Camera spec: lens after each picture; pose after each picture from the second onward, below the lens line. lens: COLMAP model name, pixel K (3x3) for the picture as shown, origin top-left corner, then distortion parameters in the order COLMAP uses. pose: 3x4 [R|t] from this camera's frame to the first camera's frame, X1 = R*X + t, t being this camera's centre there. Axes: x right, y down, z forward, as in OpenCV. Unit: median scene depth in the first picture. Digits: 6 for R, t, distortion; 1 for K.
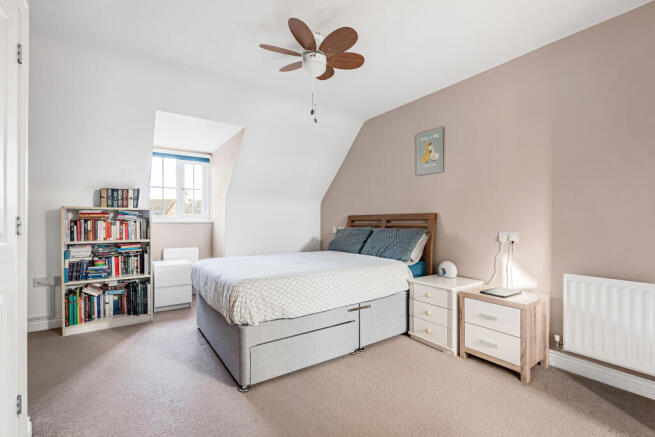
lens RADIAL K [[292.6, 0, 327.5], [0, 292.6, 220.5], [0, 0, 1]] dist [-0.000559, -0.000010]
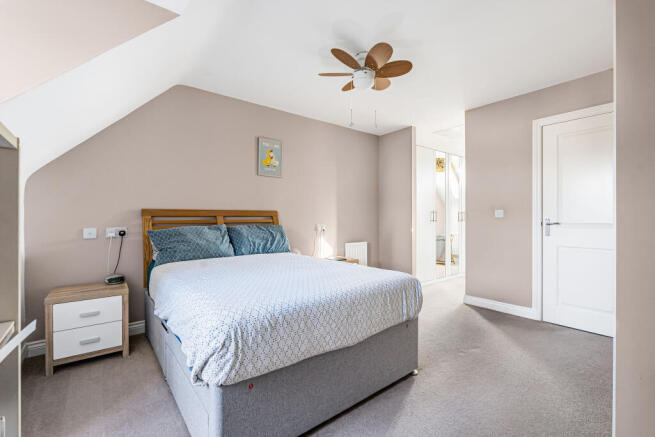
lens RADIAL K [[292.6, 0, 327.8], [0, 292.6, 218.7], [0, 0, 1]] dist [-0.000559, -0.000010]
pose [[-0.077924, 0.002415, 0.996956, -0.825490], [0.002099, 0.999995, -0.002258, 0.010299], [-0.996957, 0.001917, -0.077928, 0.868694]]
